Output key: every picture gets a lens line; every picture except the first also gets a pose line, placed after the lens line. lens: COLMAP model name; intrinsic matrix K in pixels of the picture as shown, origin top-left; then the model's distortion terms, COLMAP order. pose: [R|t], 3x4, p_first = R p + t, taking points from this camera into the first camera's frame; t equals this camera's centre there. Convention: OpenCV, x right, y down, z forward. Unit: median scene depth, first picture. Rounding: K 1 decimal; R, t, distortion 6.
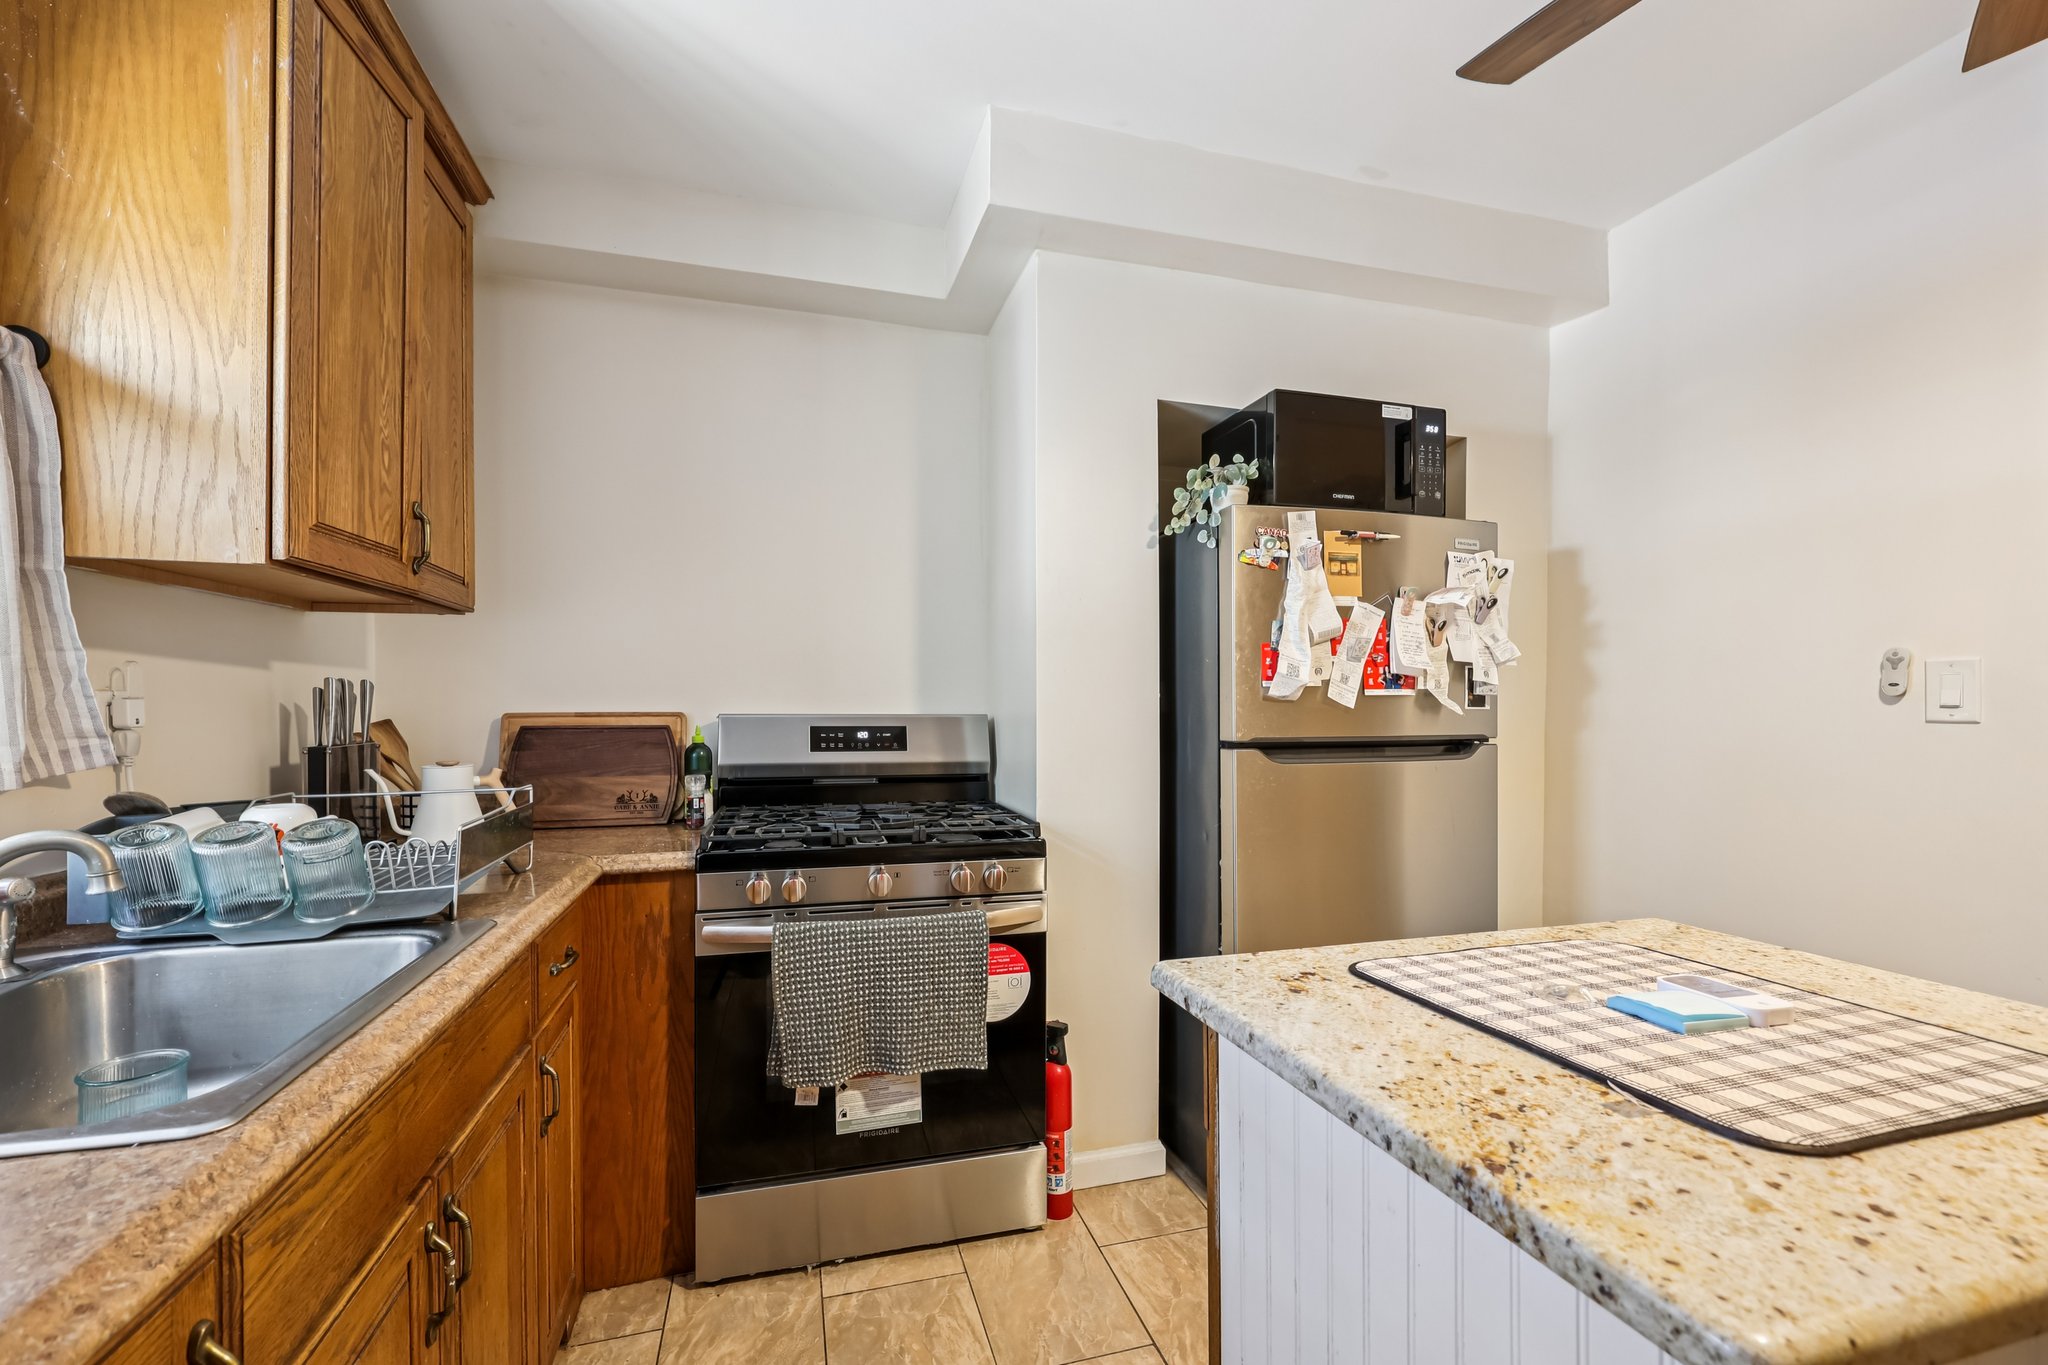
lens RADIAL K [[854.7, 0, 1028.3], [0, 854.7, 713.5], [0, 0, 1]] dist [0.002152, 0.000118]
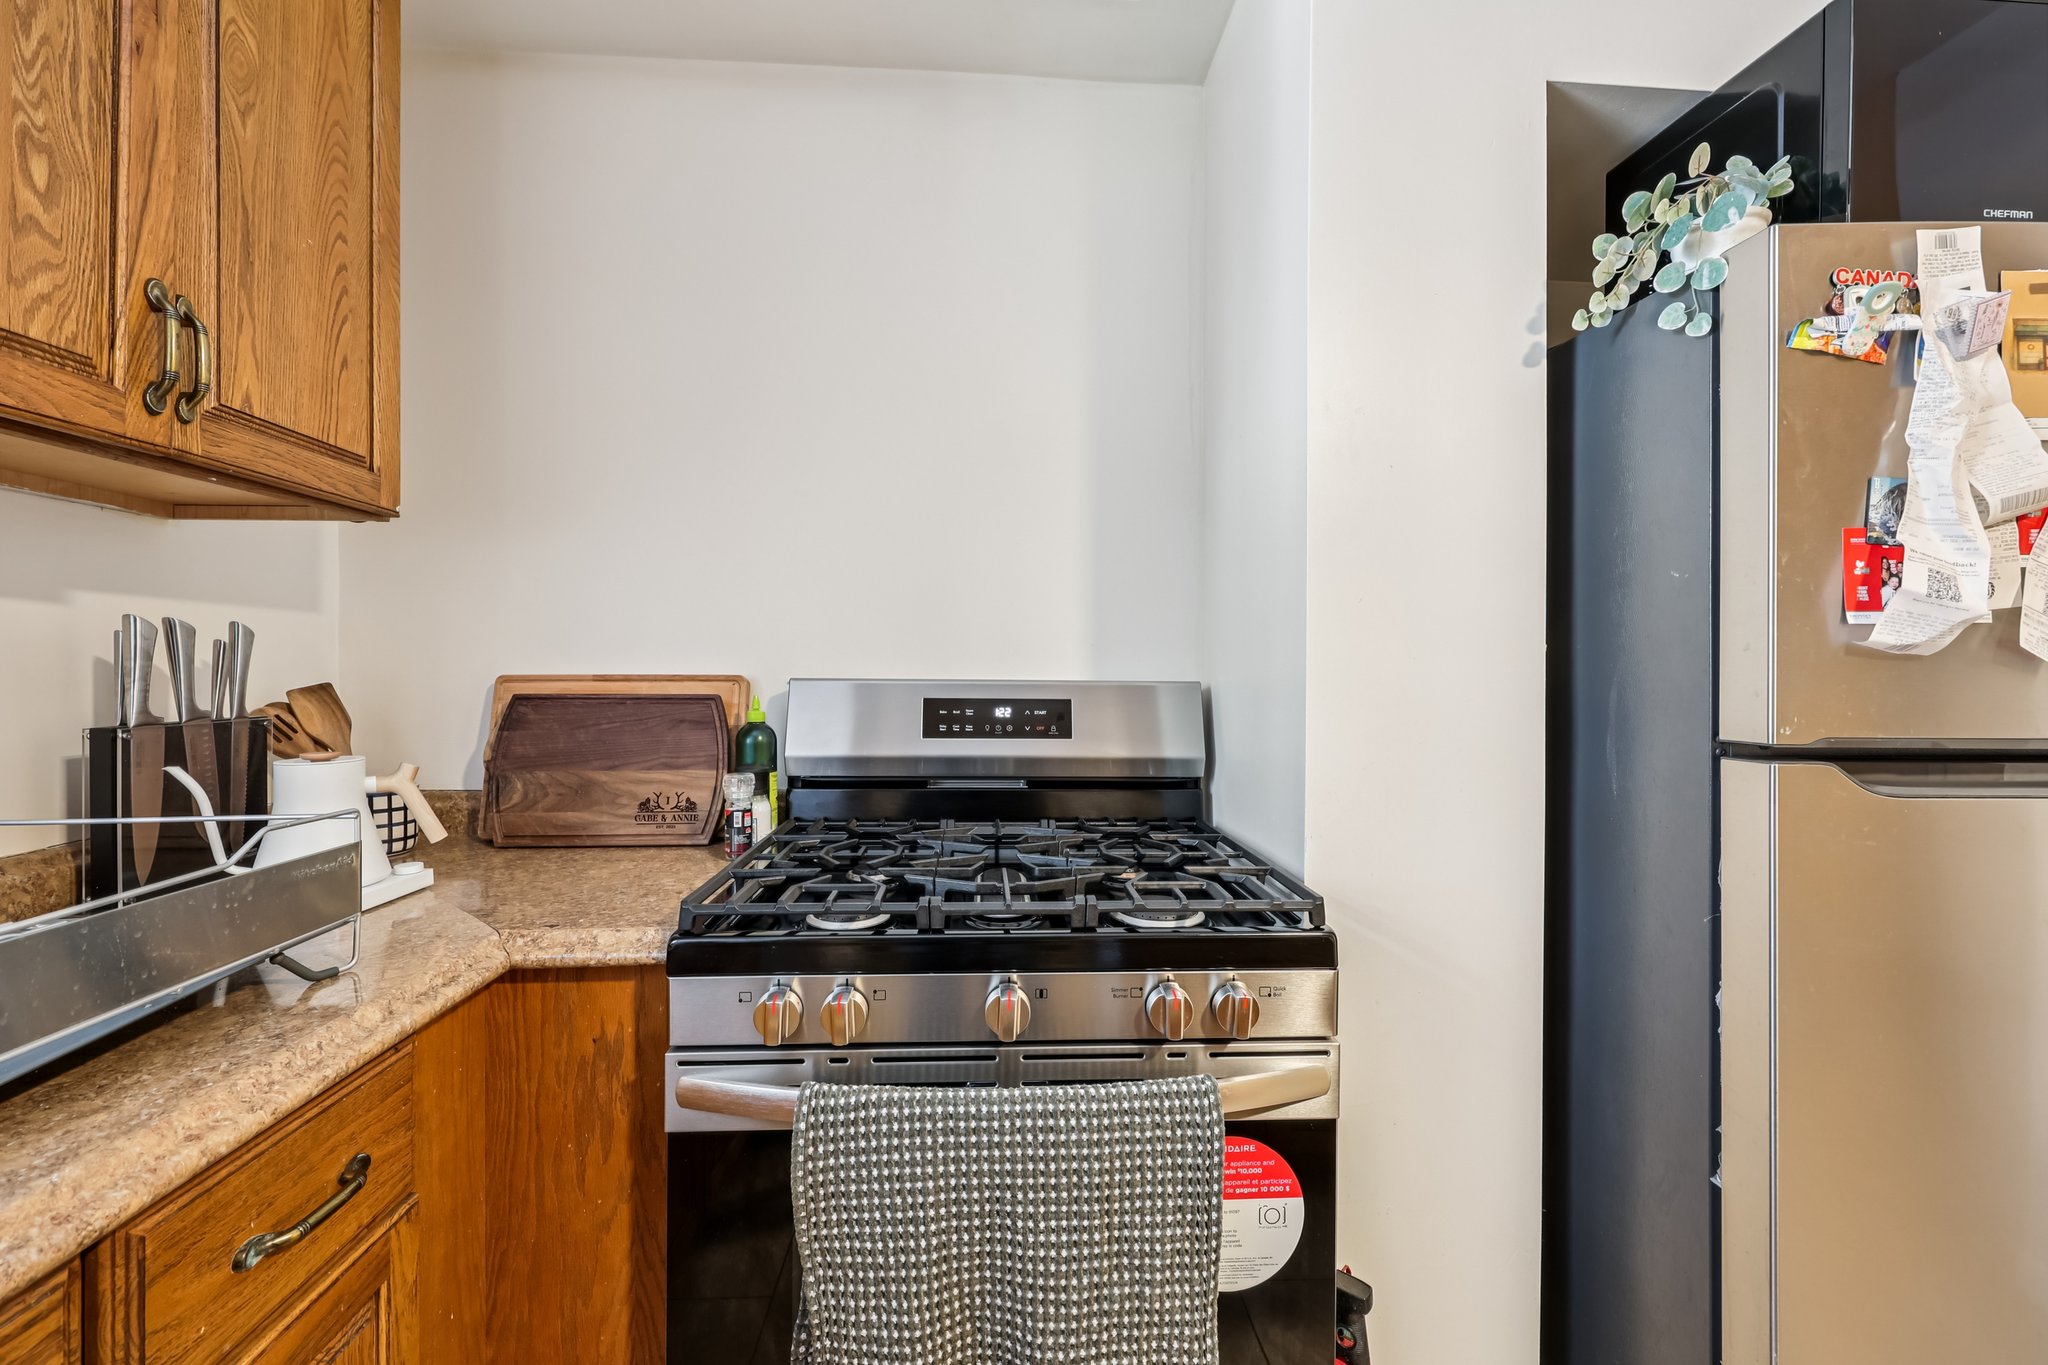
lens RADIAL K [[841.1, 0, 1021.6], [0, 841.1, 672.6], [0, 0, 1]] dist [0.006636, 0.000396]
pose [[0.975856, 0.004486, -0.218368, -0.051658], [-0.006478, 0.999944, -0.008405, 0.000312], [0.218318, 0.009617, 0.975830, 0.470527]]
